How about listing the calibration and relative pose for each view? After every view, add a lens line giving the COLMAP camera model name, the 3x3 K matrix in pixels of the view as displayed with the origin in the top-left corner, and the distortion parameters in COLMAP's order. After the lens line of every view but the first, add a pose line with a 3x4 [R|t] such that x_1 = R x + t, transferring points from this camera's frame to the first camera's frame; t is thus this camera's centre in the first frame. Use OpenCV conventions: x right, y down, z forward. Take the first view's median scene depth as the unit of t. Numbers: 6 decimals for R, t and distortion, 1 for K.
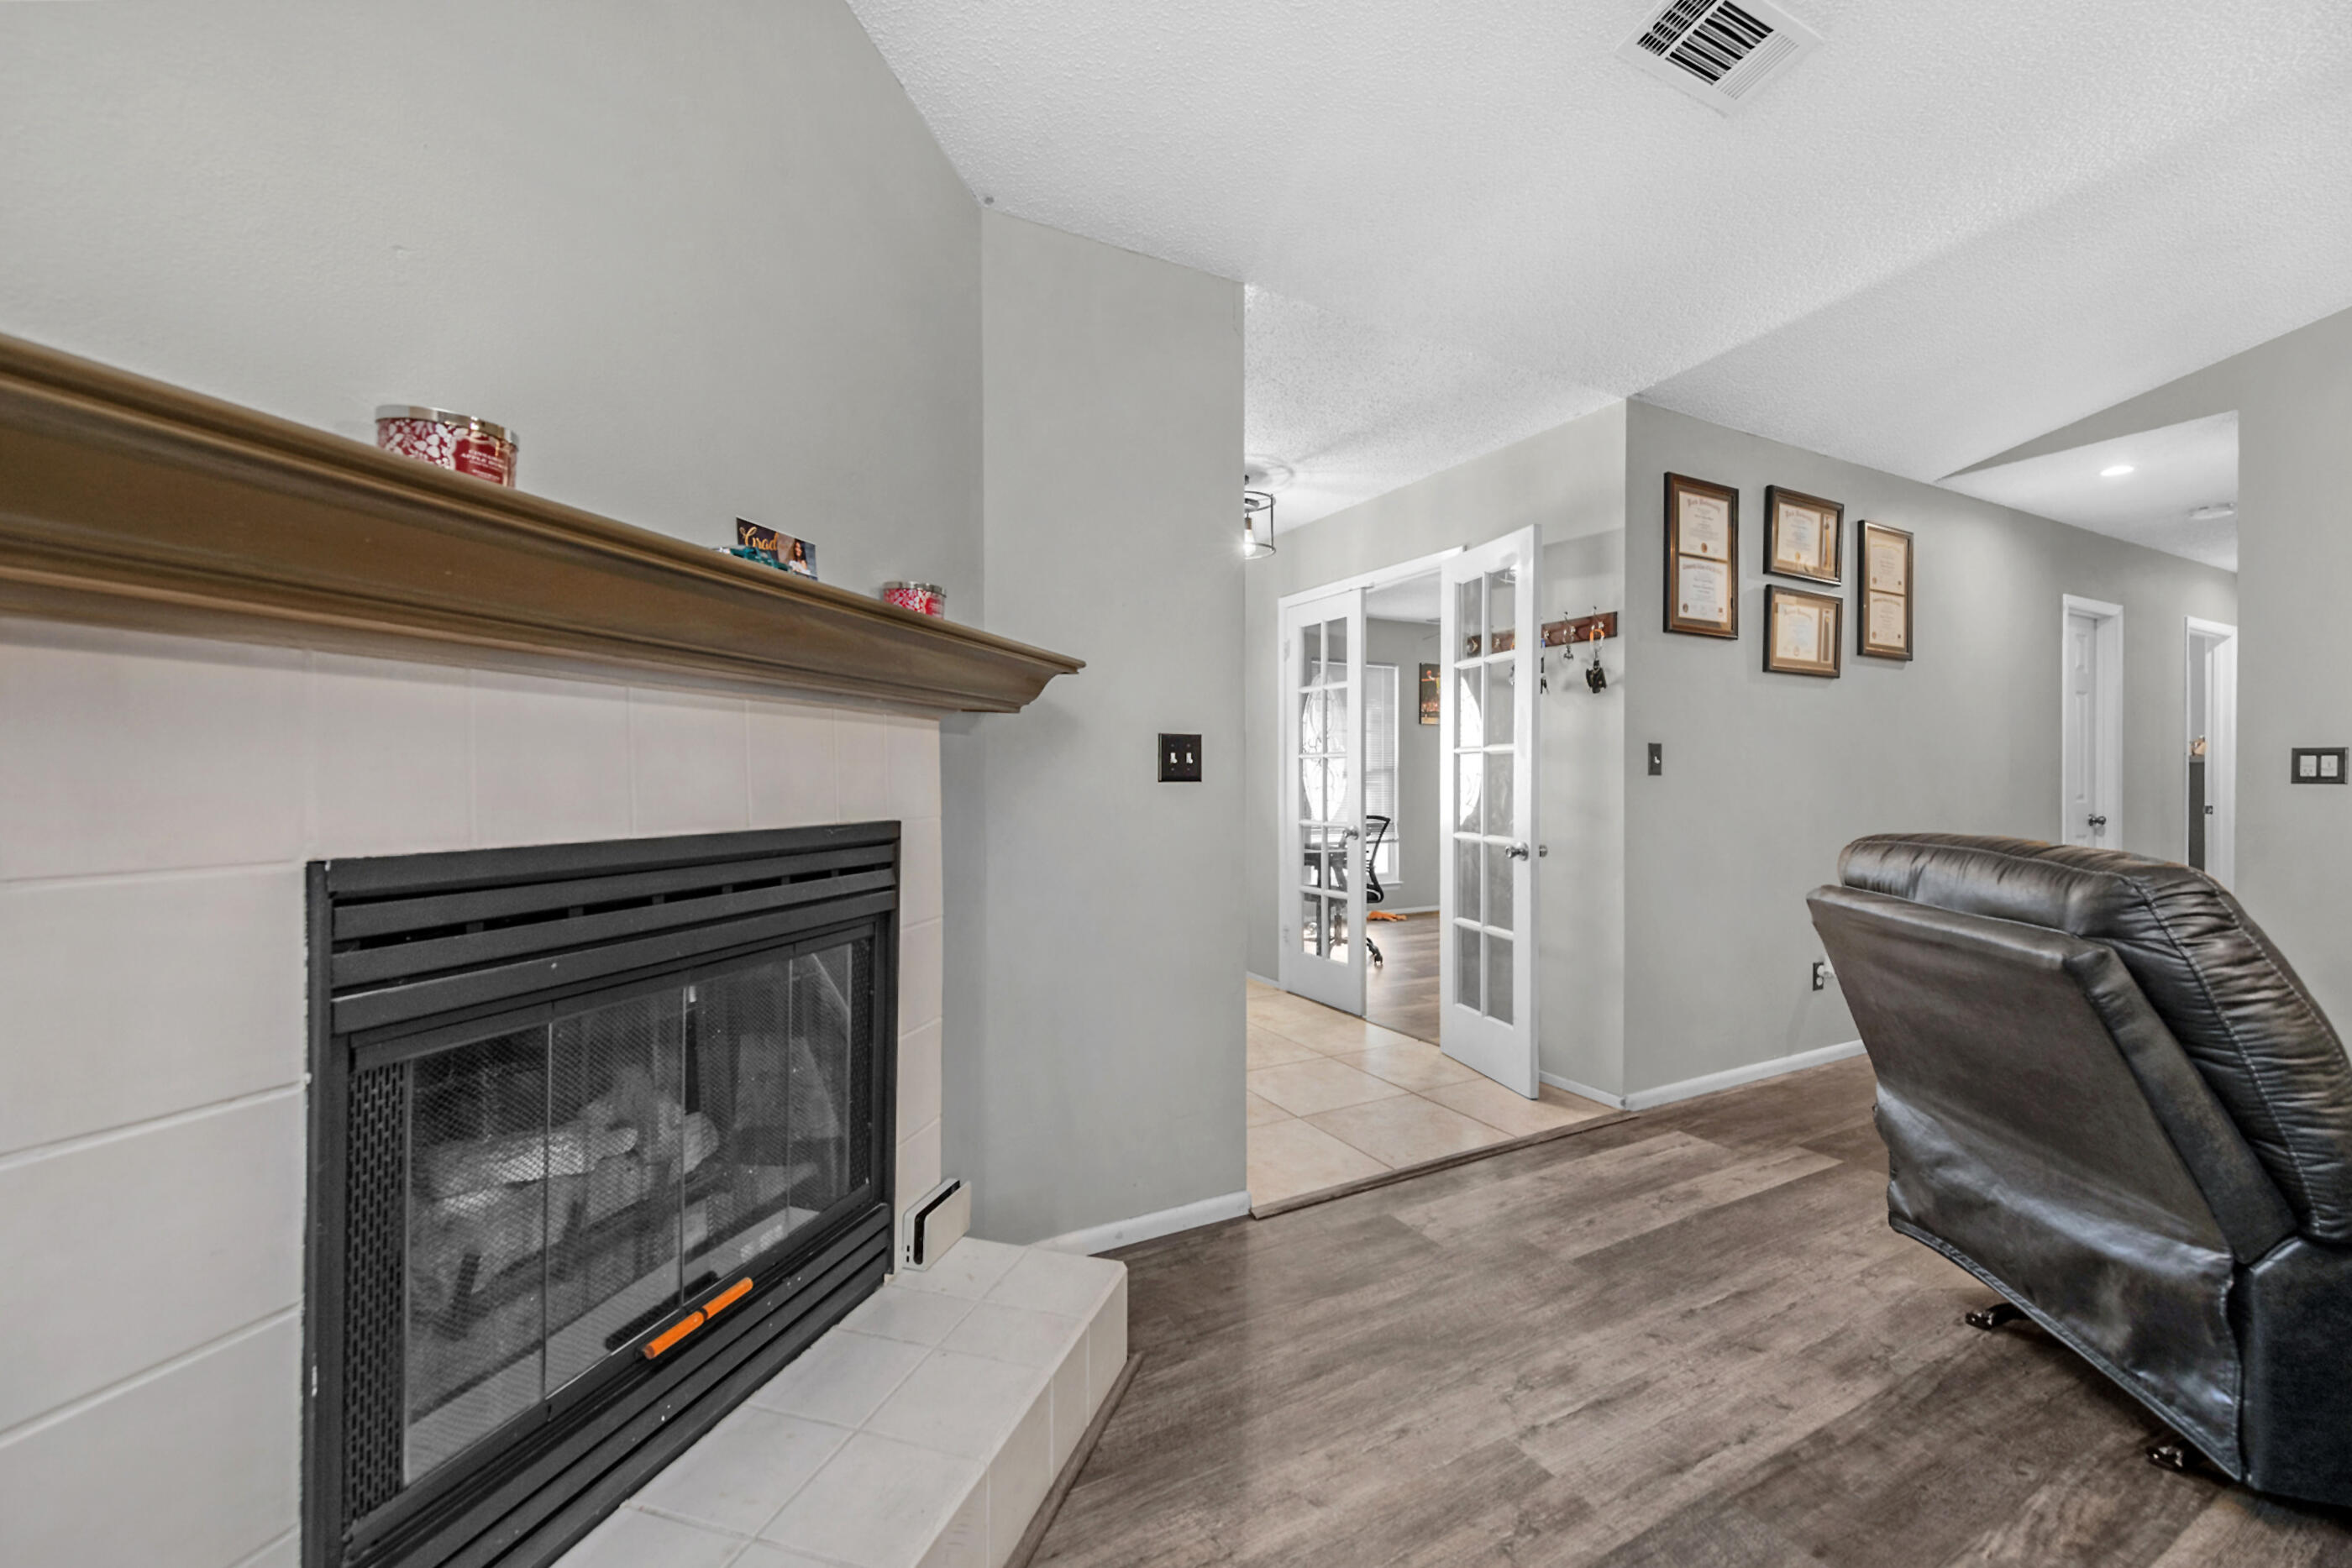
lens RADIAL K [[936.8, 0, 1212.5], [0, 936.8, 794.6], [0, 0, 1]] dist [-0.012327, -0.000036]
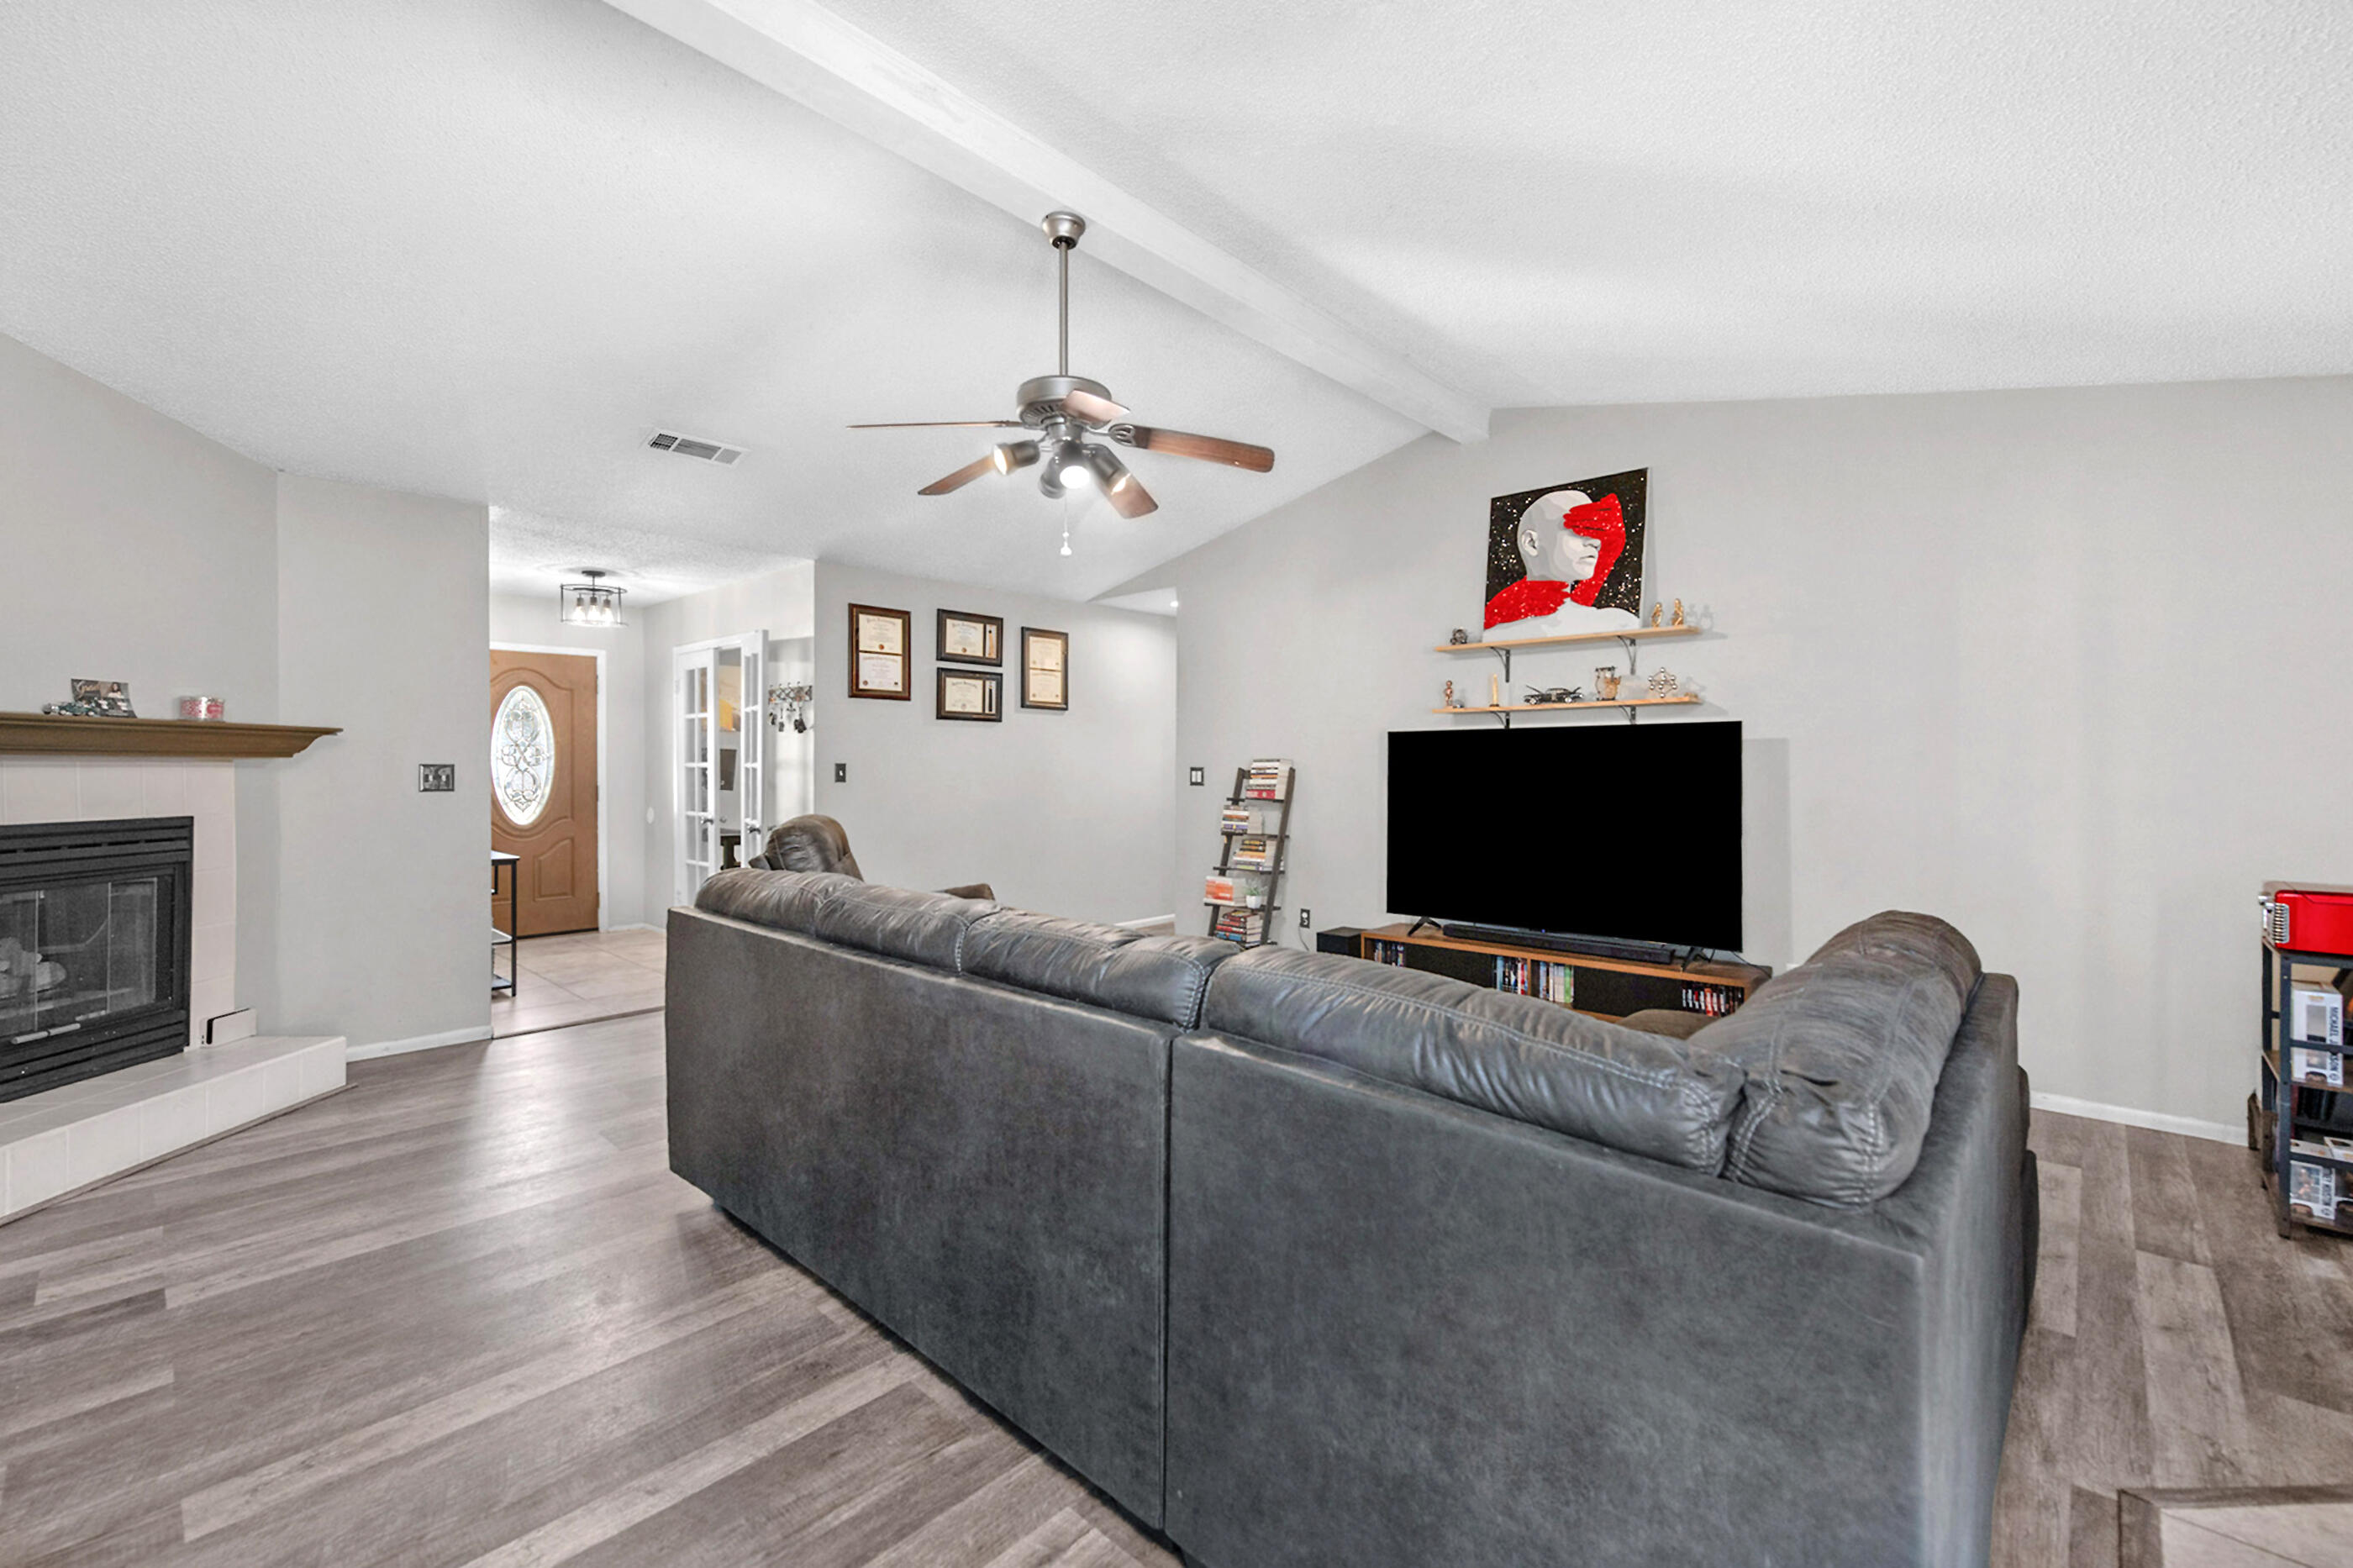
lens RADIAL K [[966.2, 0, 1239.7], [0, 966.2, 776.9], [0, 0, 1]] dist [-0.000245, 0.000115]
pose [[0.941335, -0.002536, 0.337465, 0.593233], [0.004828, 0.999971, -0.005952, -0.017391], [-0.337440, 0.007232, 0.941319, -0.936213]]
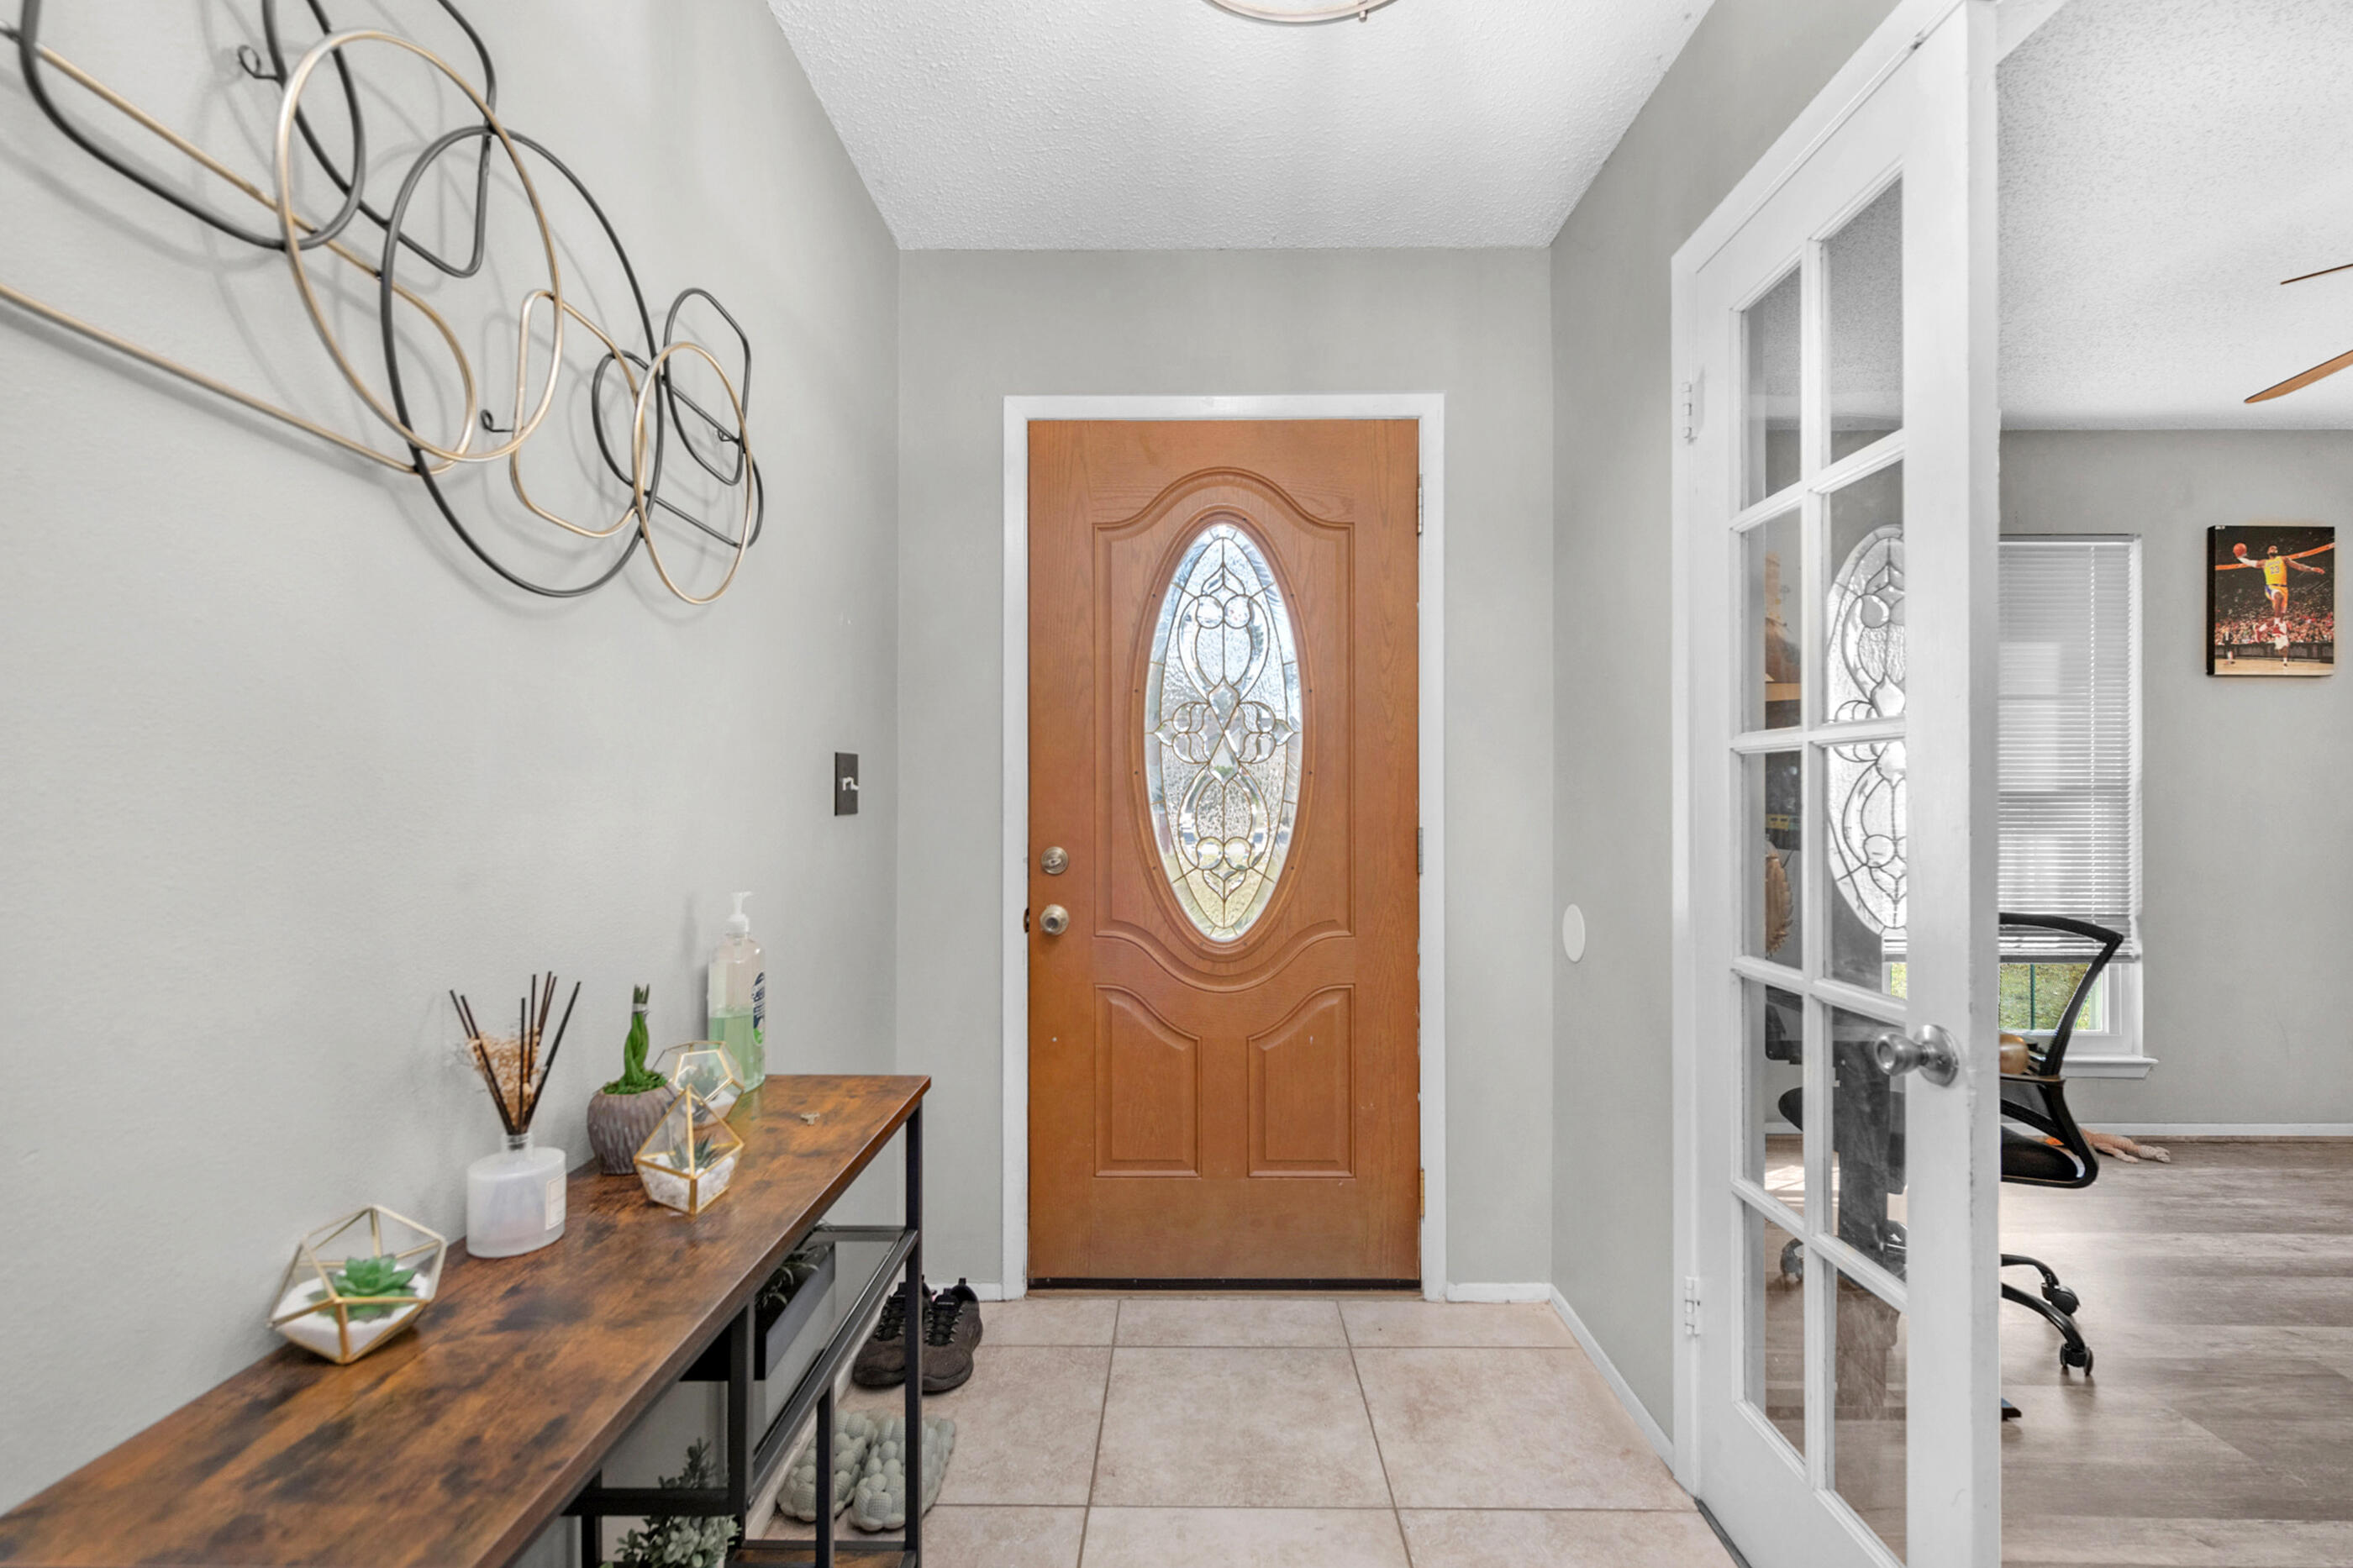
lens RADIAL K [[1082.3, 0, 1174.1], [0, 1082.3, 803.1], [0, 0, 1]] dist [0.003546, 0.000417]
pose [[0.867878, 0.000534, -0.496778, 0.171423], [-0.009271, 0.999843, -0.015123, -0.024373], [0.496692, 0.017731, 0.867746, 0.959422]]
